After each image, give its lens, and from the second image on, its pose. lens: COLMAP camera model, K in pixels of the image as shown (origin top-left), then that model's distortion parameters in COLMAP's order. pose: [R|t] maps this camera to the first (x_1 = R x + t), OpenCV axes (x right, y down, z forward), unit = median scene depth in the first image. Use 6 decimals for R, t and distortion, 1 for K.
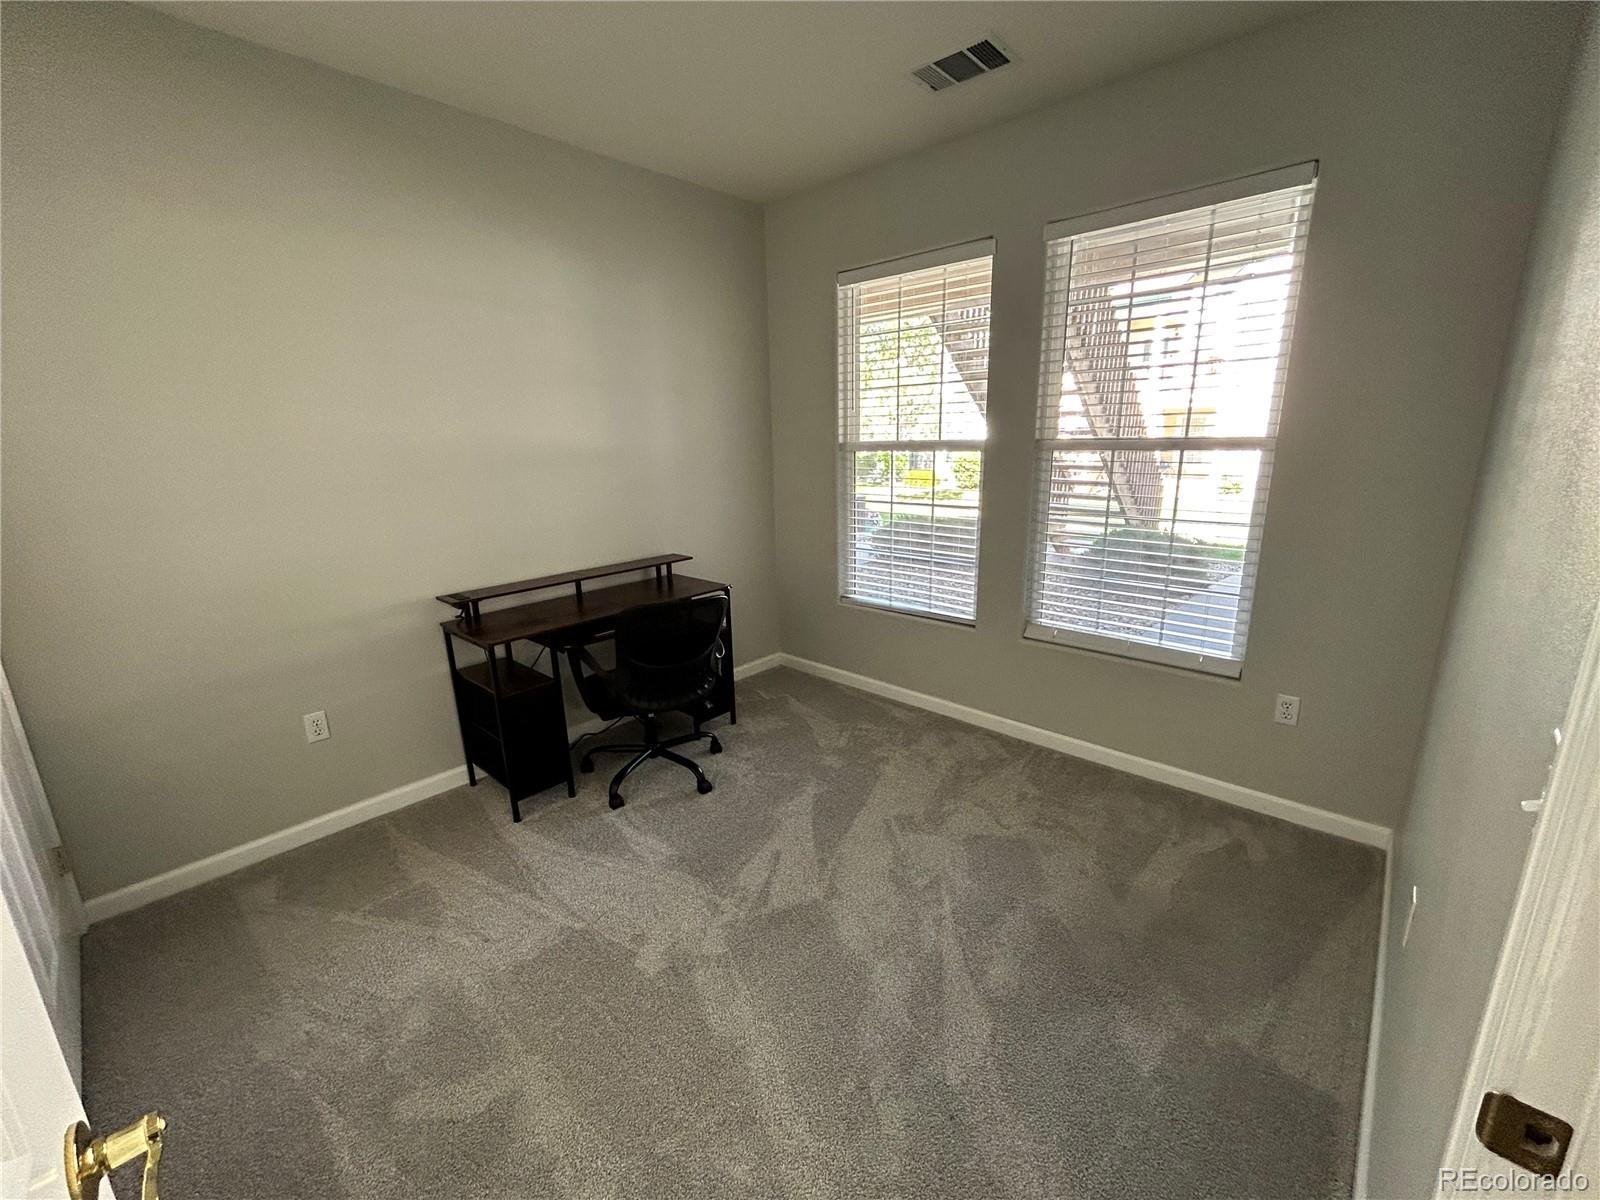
lens RADIAL K [[657.8, 0, 797.0], [0, 657.8, 602.2], [0, 0, 1]] dist [0.000080, 0.000041]
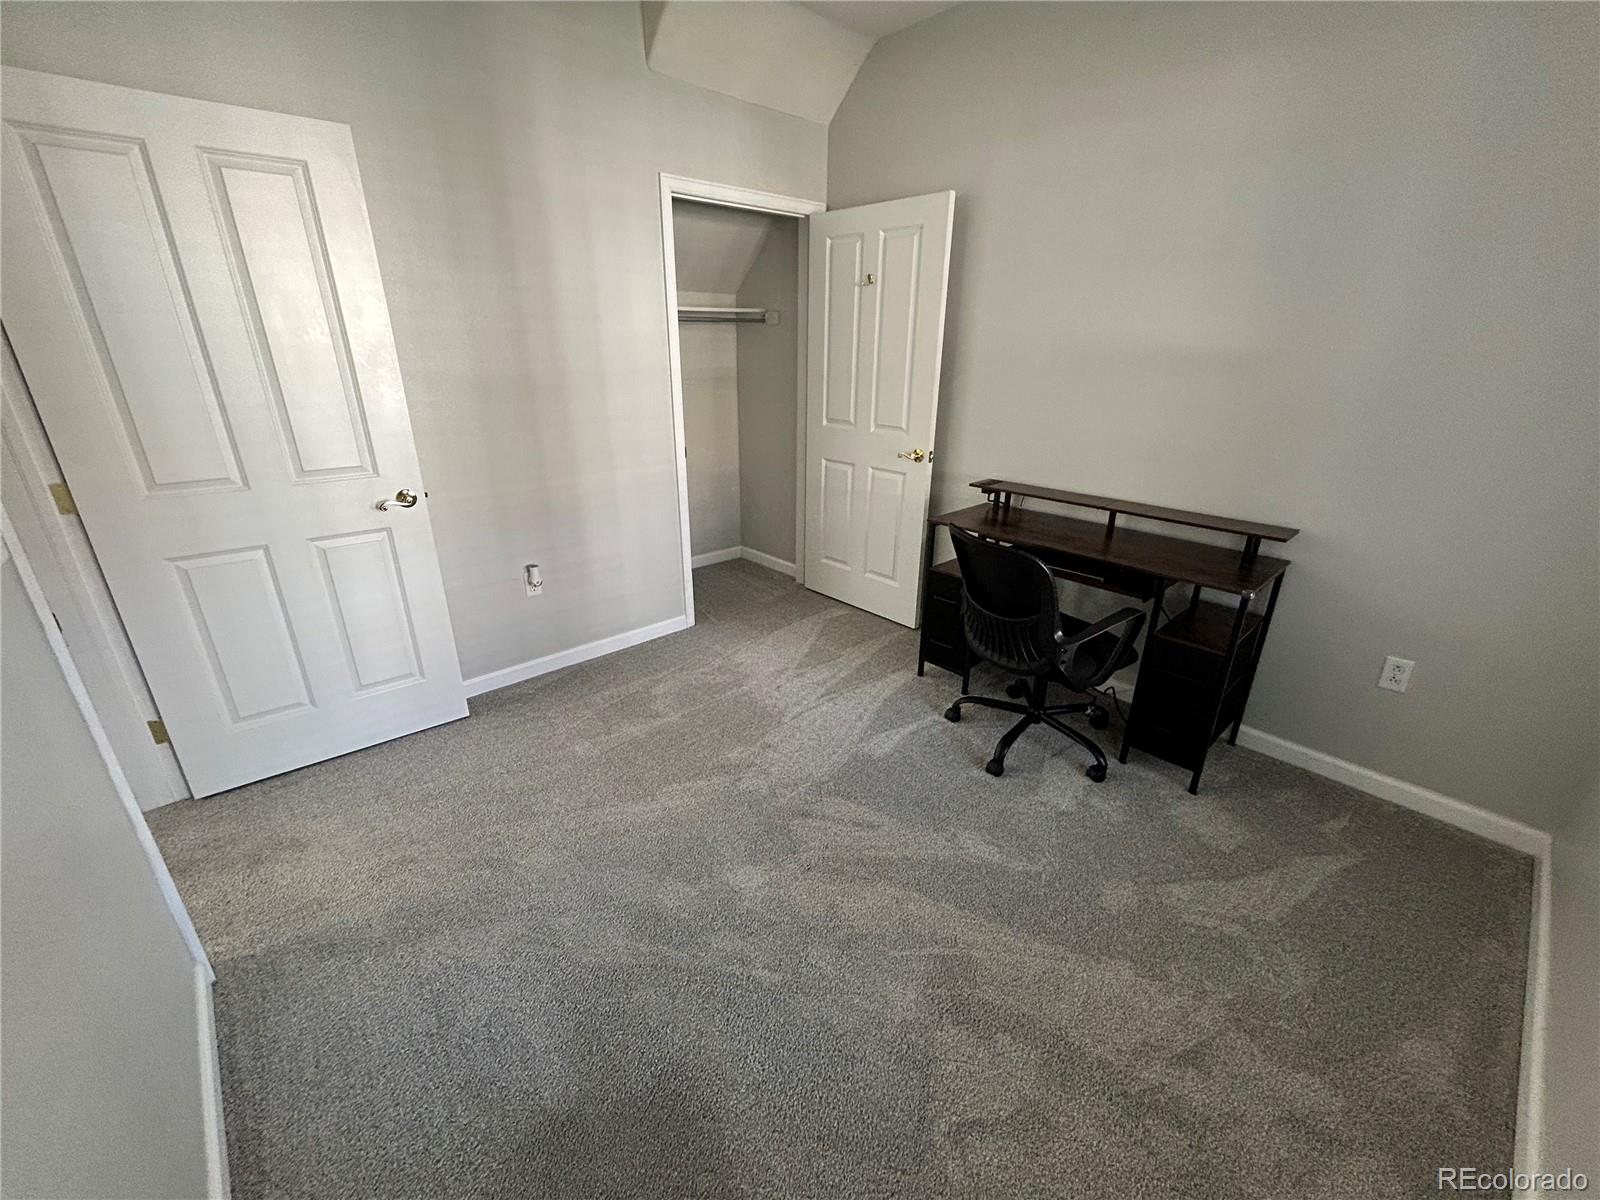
lens RADIAL K [[655.8, 0, 795.7], [0, 655.8, 600.0], [0, 0, 1]] dist [0.000016, 0.000102]
pose [[-0.087179, 0.379883, -0.920917, 0.609017], [-0.254759, 0.885196, 0.389264, -0.180879], [0.963067, 0.268547, 0.019608, 0.724032]]
